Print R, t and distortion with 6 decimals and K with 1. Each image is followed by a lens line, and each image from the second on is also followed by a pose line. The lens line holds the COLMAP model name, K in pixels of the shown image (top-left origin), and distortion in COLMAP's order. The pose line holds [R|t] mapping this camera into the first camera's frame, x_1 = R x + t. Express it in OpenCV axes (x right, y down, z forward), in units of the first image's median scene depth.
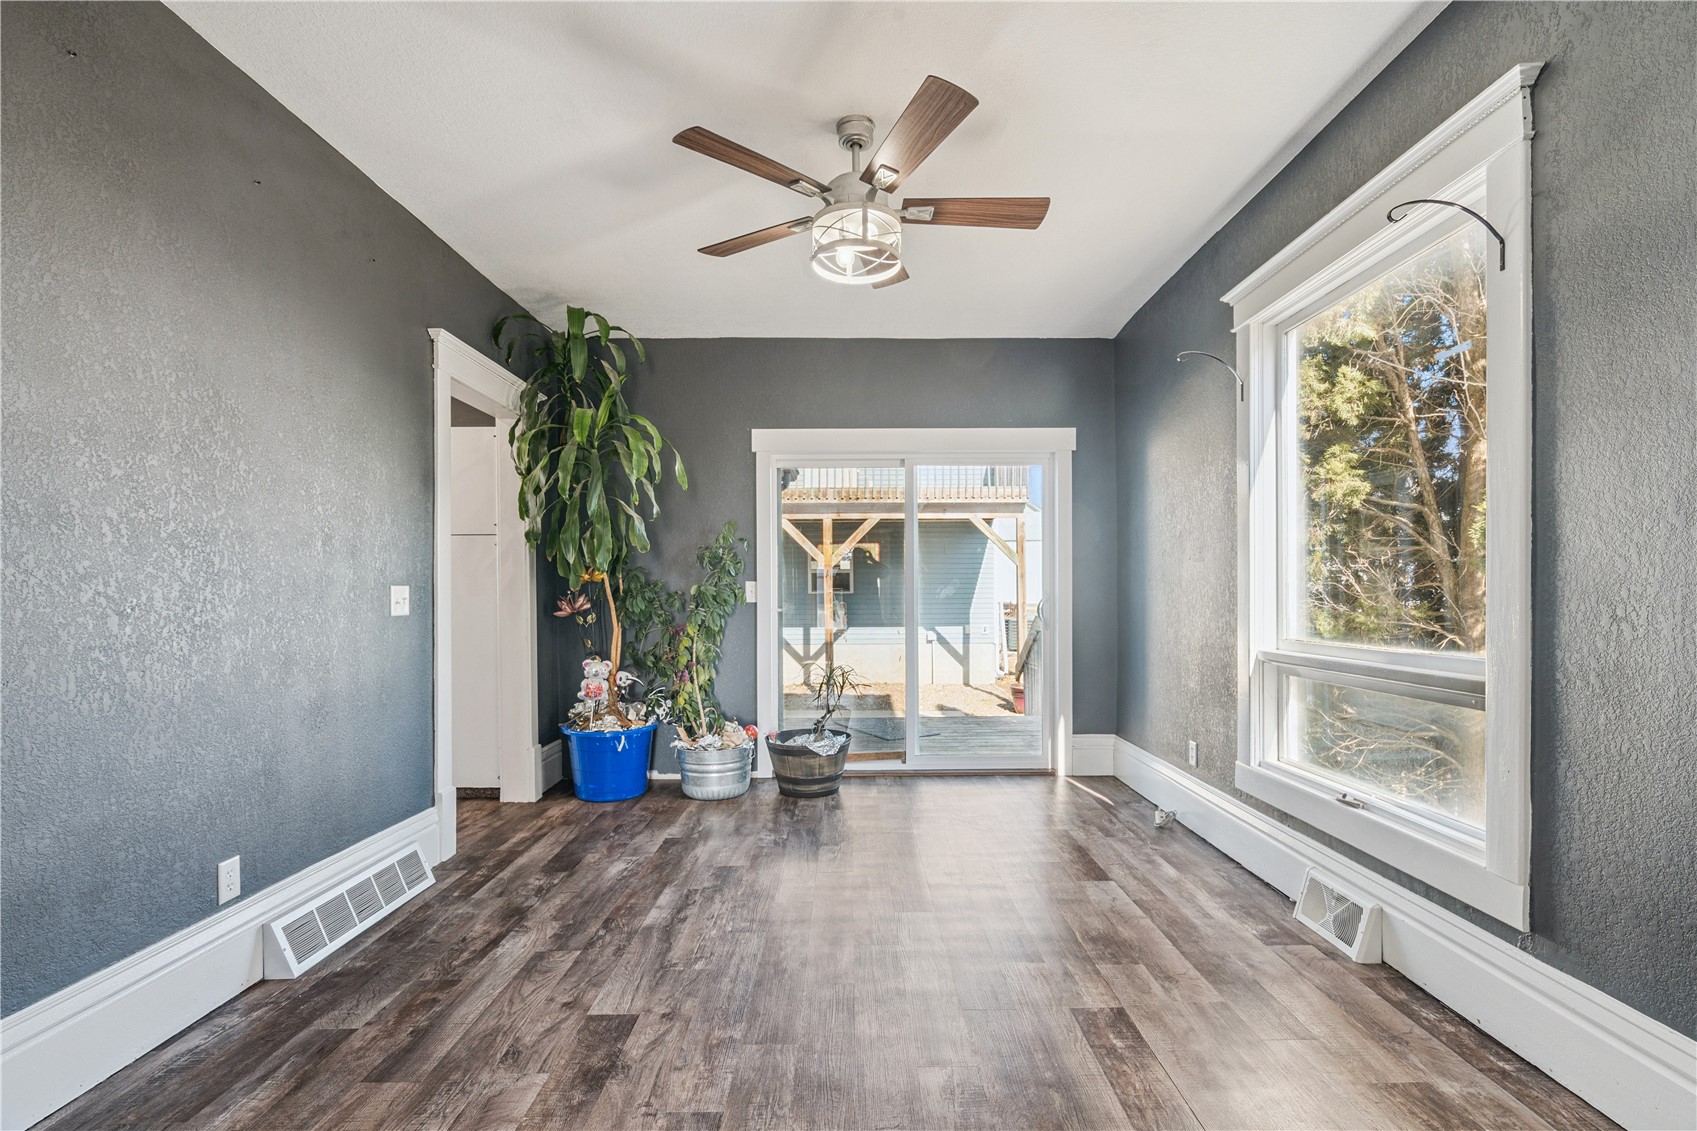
lens RADIAL K [[769.0, 0, 842.6], [0, 769.0, 599.5], [0, 0, 1]] dist [-0.004980, 0.001120]
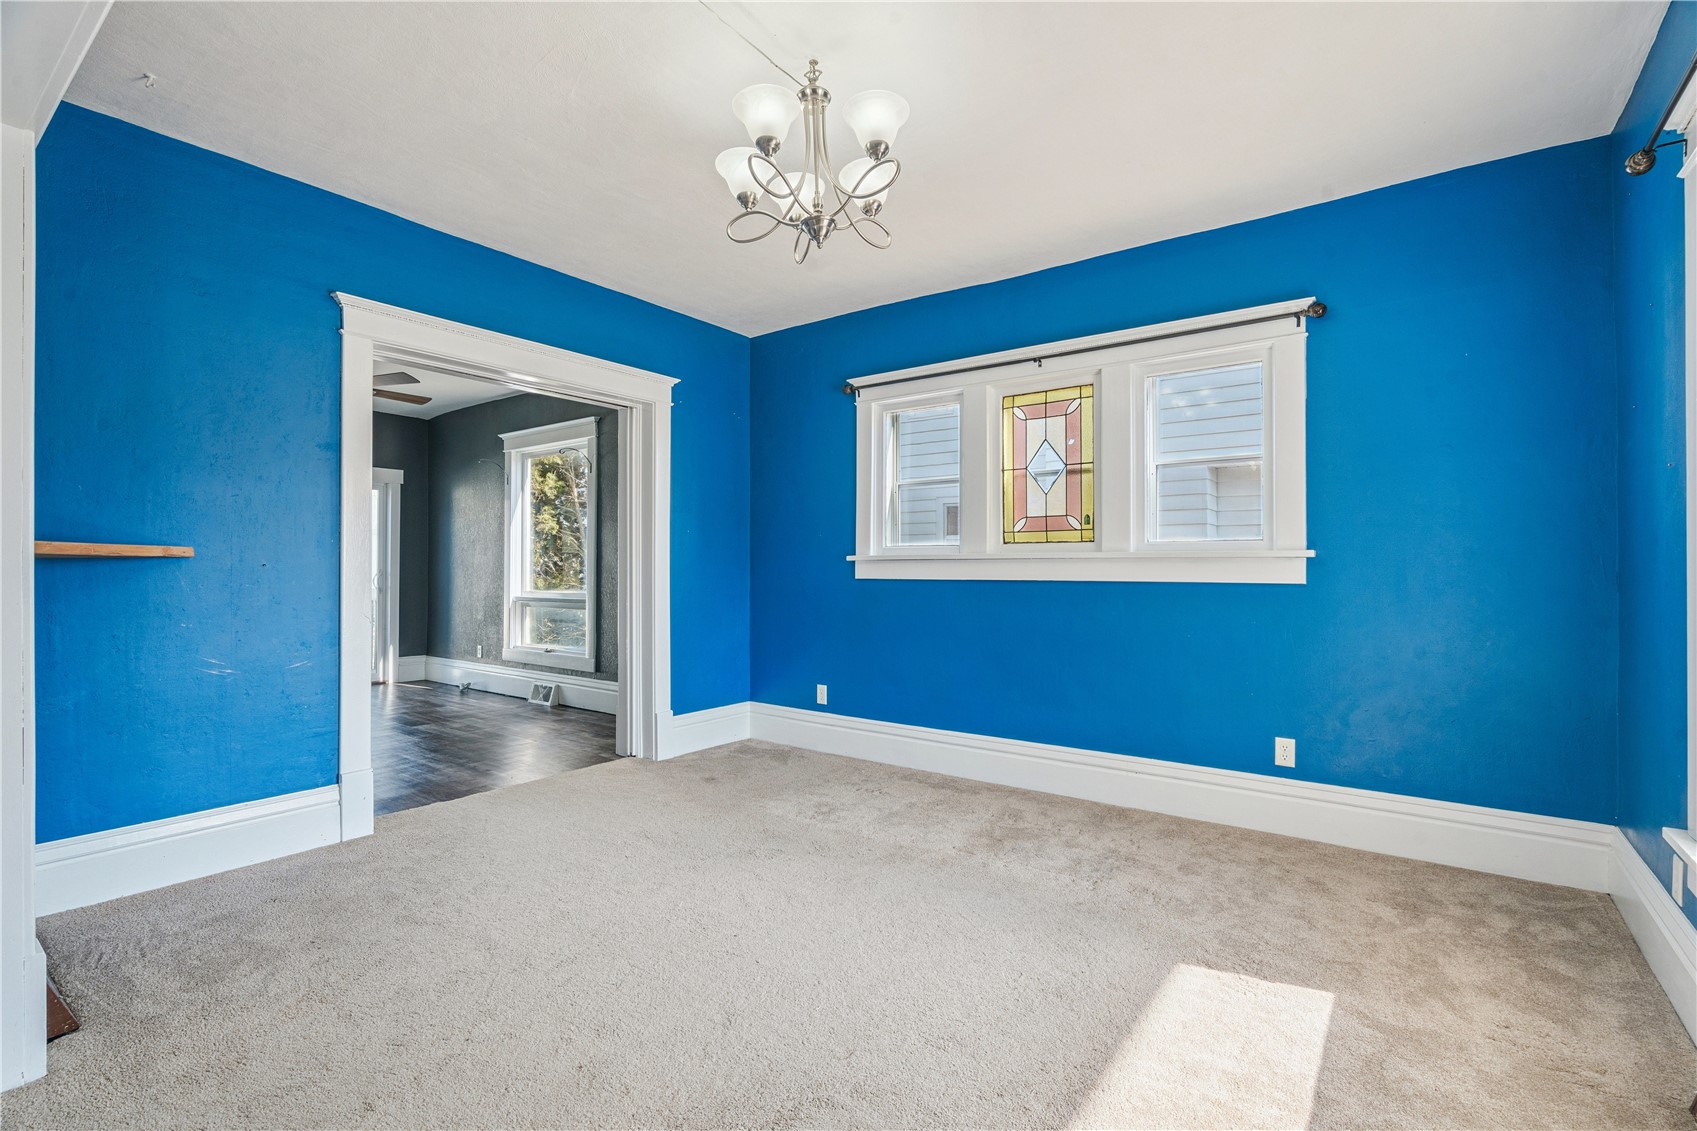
lens RADIAL K [[769.0, 0, 847.5], [0, 769.0, 569.7], [0, 0, 1]] dist [-0.004980, 0.001120]
pose [[0.592261, 0.011439, 0.805665, -0.666493], [-0.004157, 0.999929, -0.011141, 0.008253], [-0.805735, 0.003249, 0.592267, -1.078636]]
